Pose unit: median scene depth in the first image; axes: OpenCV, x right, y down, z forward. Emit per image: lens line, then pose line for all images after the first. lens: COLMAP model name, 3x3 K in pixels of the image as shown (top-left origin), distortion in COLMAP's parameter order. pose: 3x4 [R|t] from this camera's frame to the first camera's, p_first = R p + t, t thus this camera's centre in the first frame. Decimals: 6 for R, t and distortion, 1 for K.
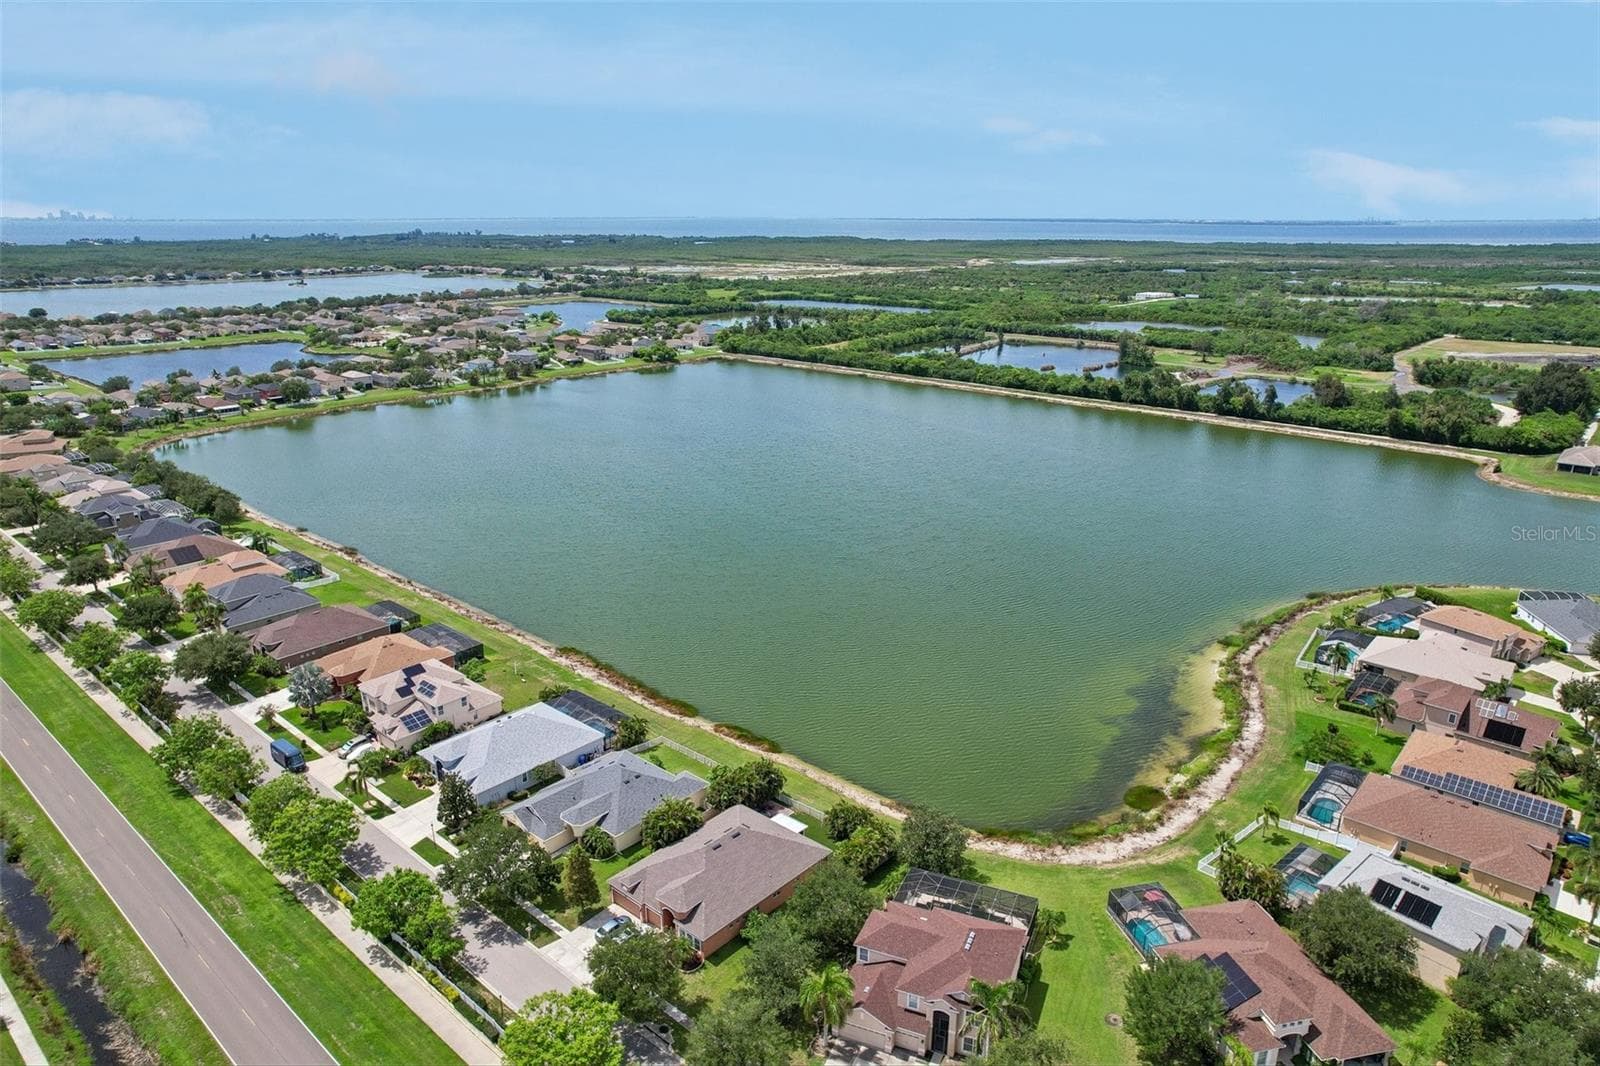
lens RADIAL K [[1029.5, 0, 793.3], [0, 1029.5, 529.9], [0, 0, 1]] dist [-0.052643, 0.000082]
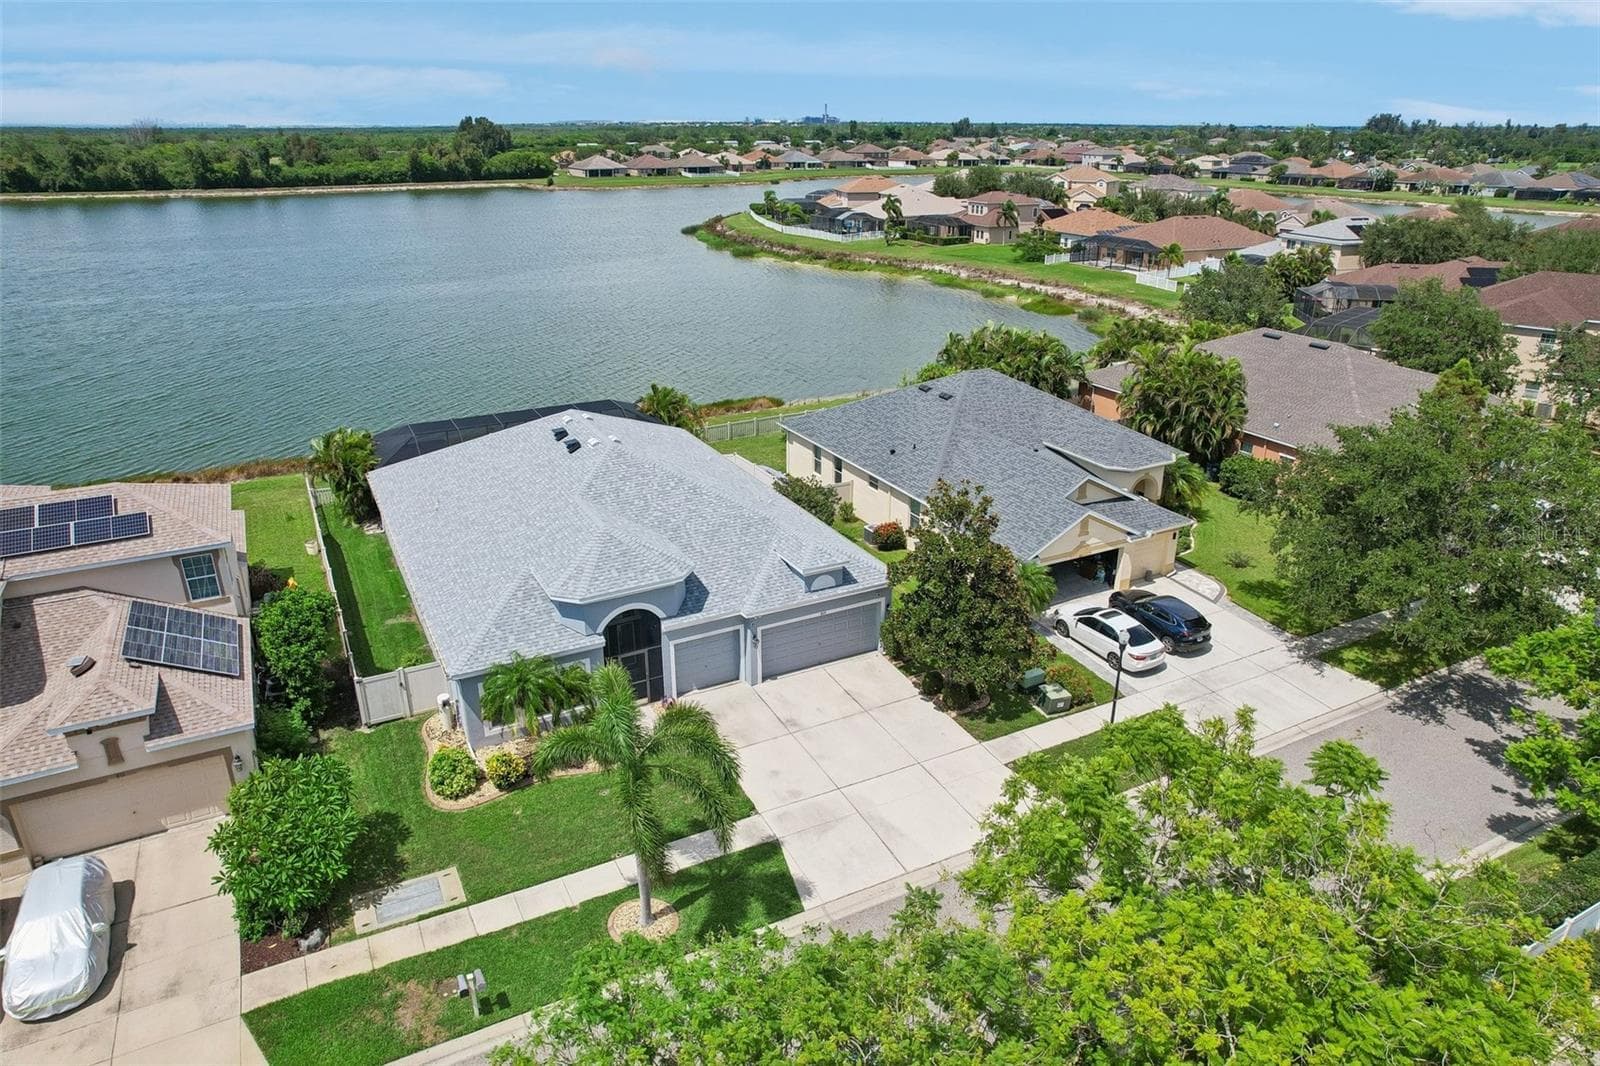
lens RADIAL K [[1017.9, 0, 801.8], [0, 1017.9, 542.0], [0, 0, 1]] dist [-0.078638, 0.074291]
pose [[0.349231, -0.356697, 0.866490, -0.191385], [0.273248, 0.923289, 0.269949, 0.058316], [-0.896311, 0.142492, 0.419908, 0.314474]]
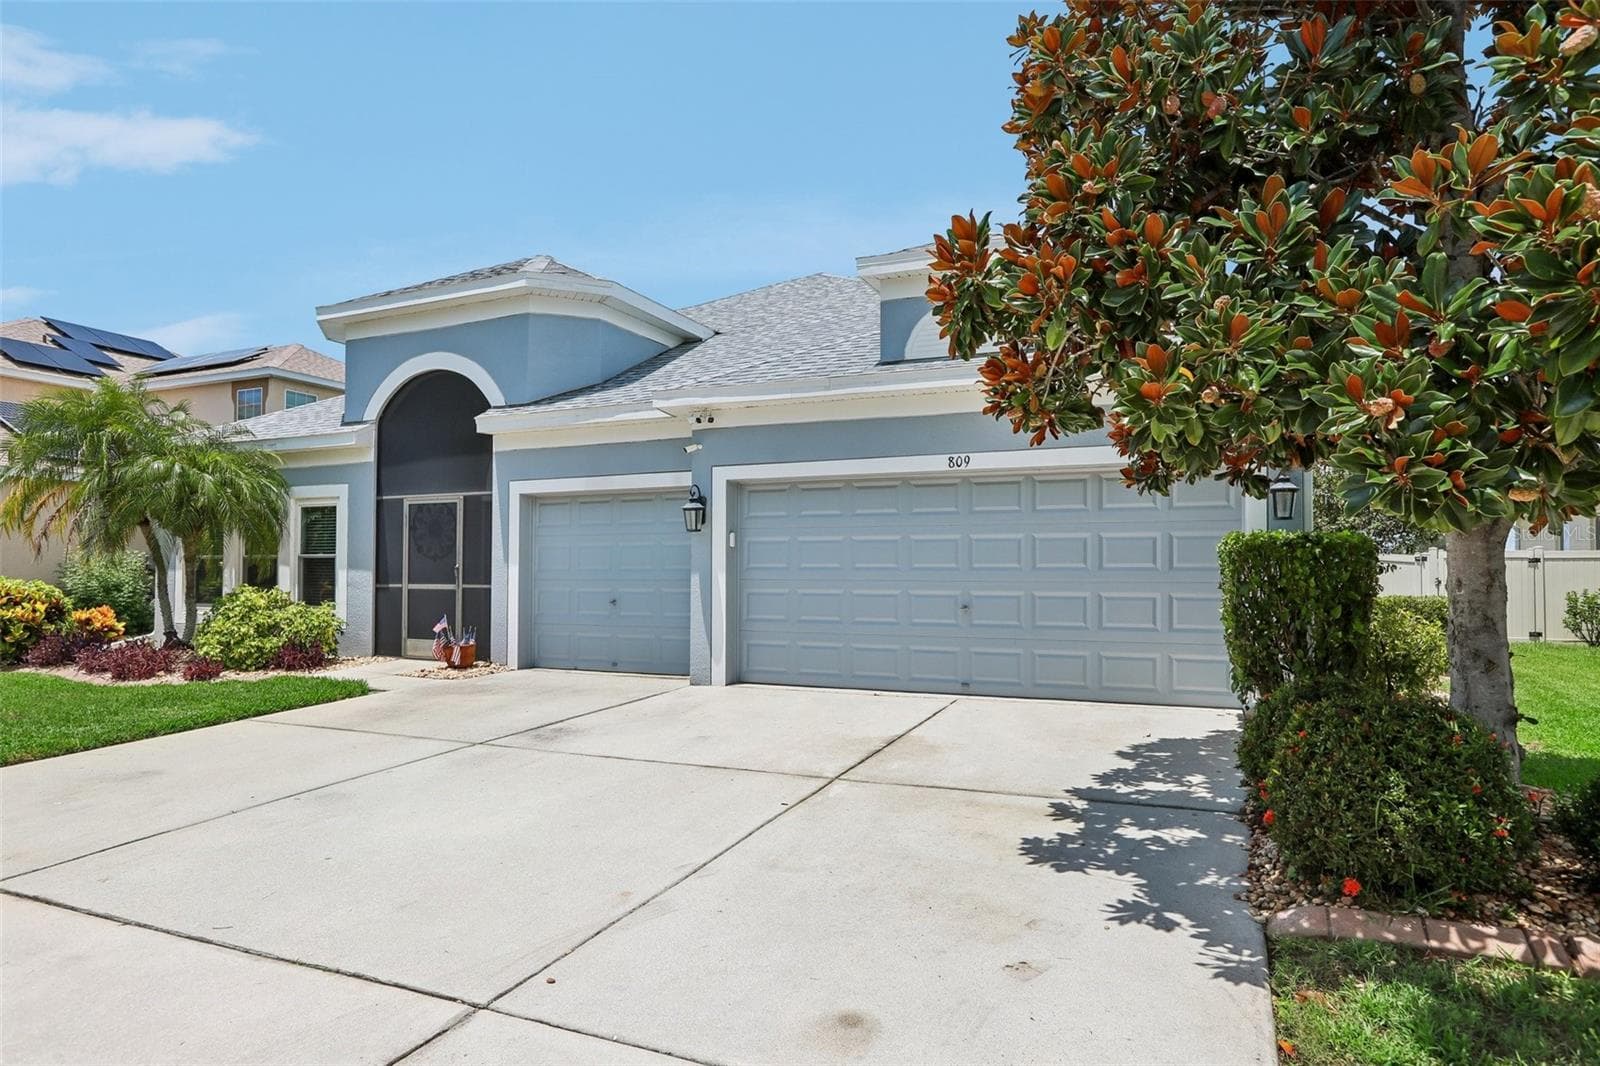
lens RADIAL K [[970.8, 0, 800.0], [0, 970.8, 533.0], [0, 0, 1]] dist [-0.071466, 0.091232]
pose [[0.954246, 0.019465, 0.298390, -0.123957], [0.084025, 0.940219, -0.330044, 0.098313], [-0.286976, 0.340015, 0.895564, 0.333334]]
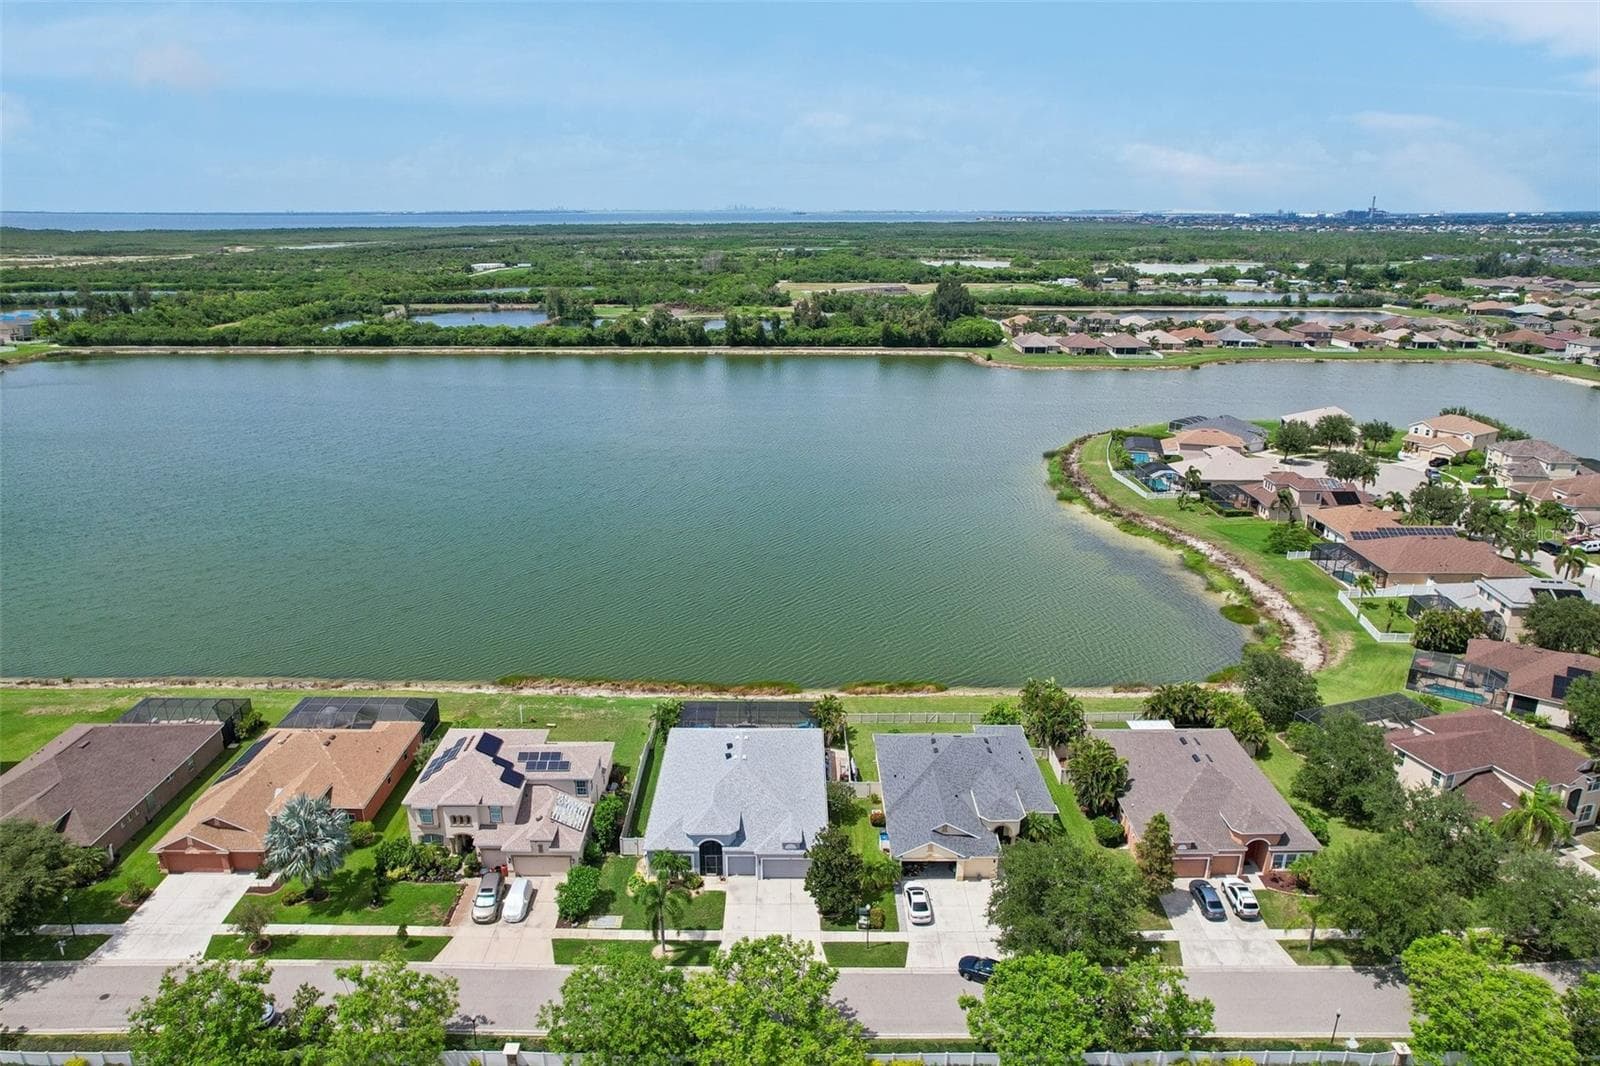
lens RADIAL K [[1017.9, 0, 801.8], [0, 1017.9, 542.0], [0, 0, 1]] dist [-0.078638, 0.074291]
pose [[0.743654, -0.204380, 0.636559, -0.238379], [0.191184, 0.977377, 0.090458, 0.002305], [-0.640646, 0.054430, 0.765904, 0.177614]]
